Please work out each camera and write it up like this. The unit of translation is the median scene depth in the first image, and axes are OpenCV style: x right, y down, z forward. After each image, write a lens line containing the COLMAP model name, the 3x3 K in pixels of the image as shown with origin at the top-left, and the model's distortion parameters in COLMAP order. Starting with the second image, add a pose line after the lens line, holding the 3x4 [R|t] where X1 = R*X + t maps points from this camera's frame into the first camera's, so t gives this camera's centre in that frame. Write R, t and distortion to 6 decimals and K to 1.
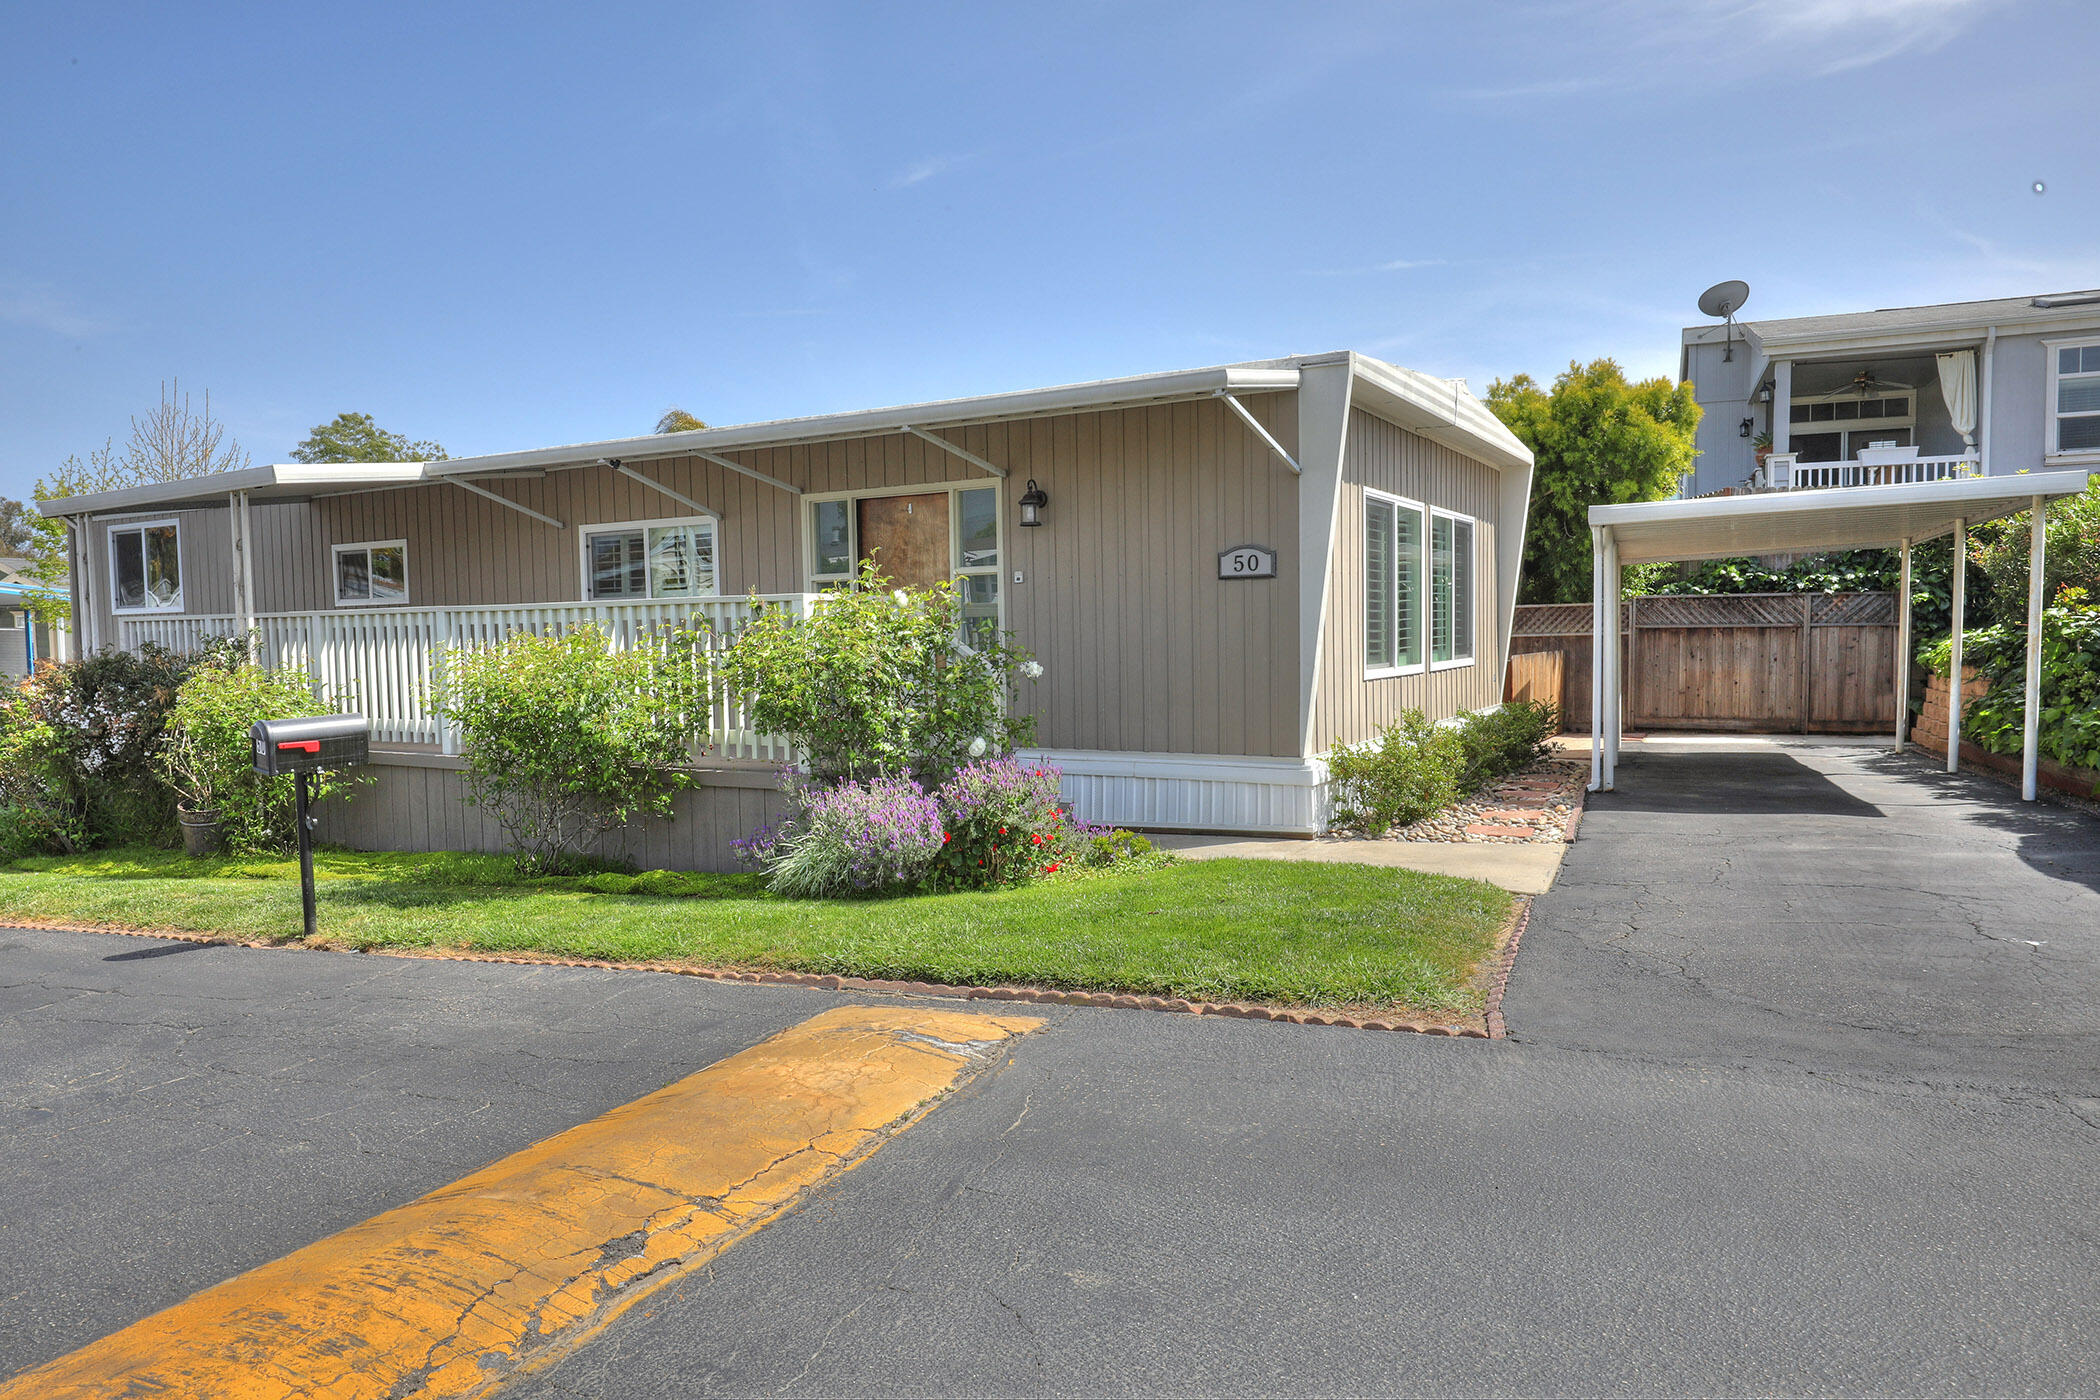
lens RADIAL K [[1385.7, 0, 1051.3], [0, 1385.7, 699.1], [0, 0, 1]] dist [0.000432, -0.003254]
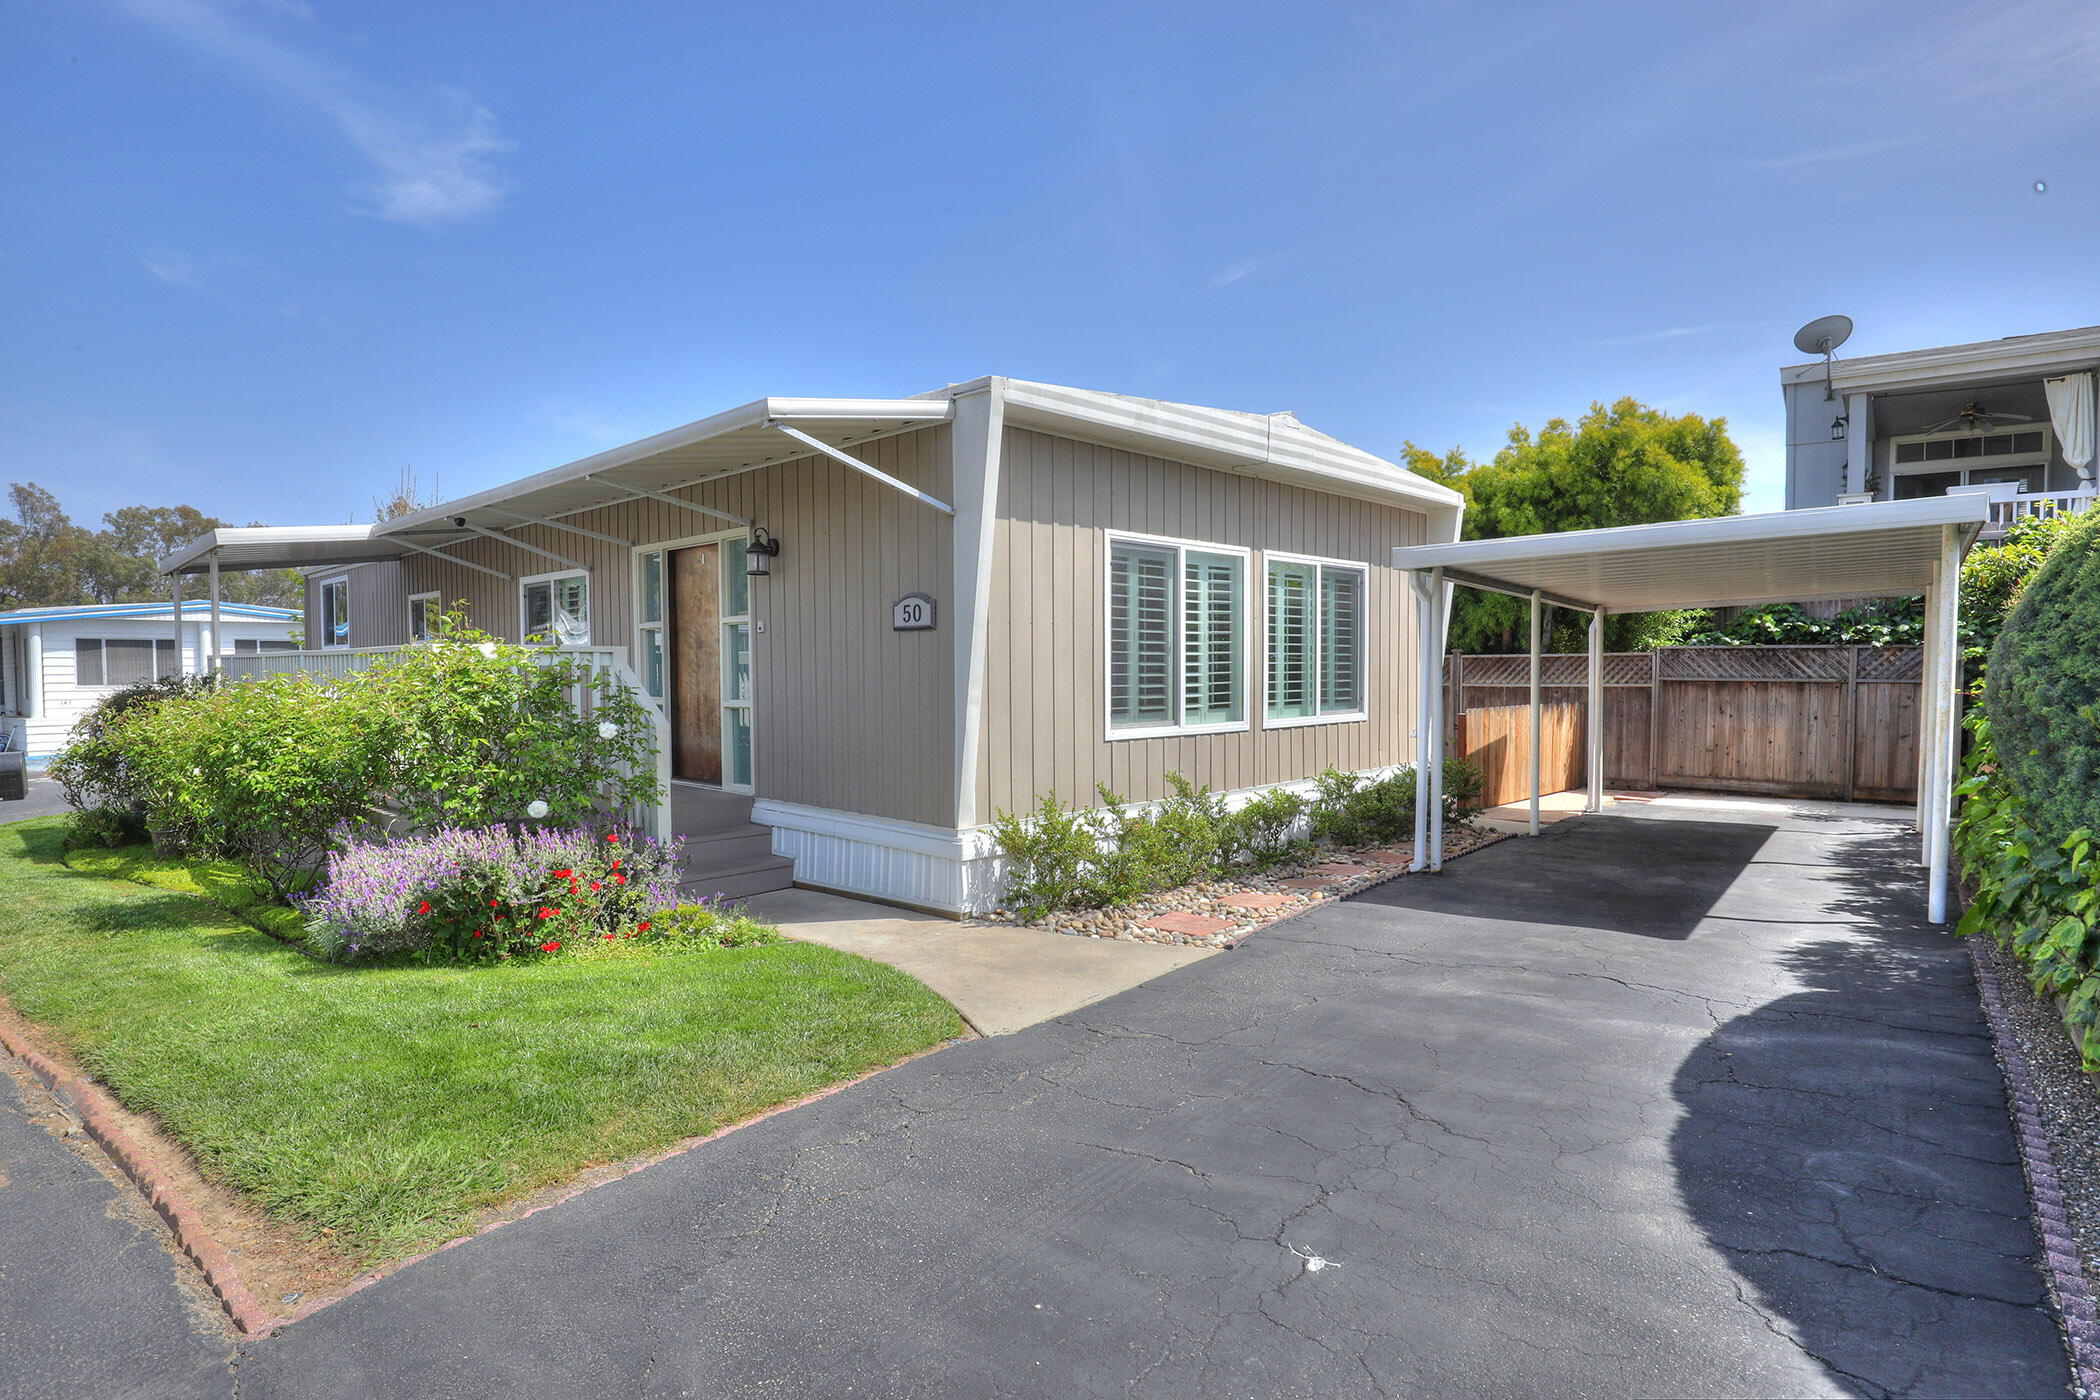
lens RADIAL K [[1135.2, 0, 1057.0], [0, 1135.2, 699.7], [0, 0, 1]] dist [-0.024388, 0.001888]
pose [[0.966588, 0.021394, -0.255442, 0.231658], [-0.025677, 0.999580, -0.013442, -0.017933], [0.255047, 0.019552, 0.966731, 0.161630]]
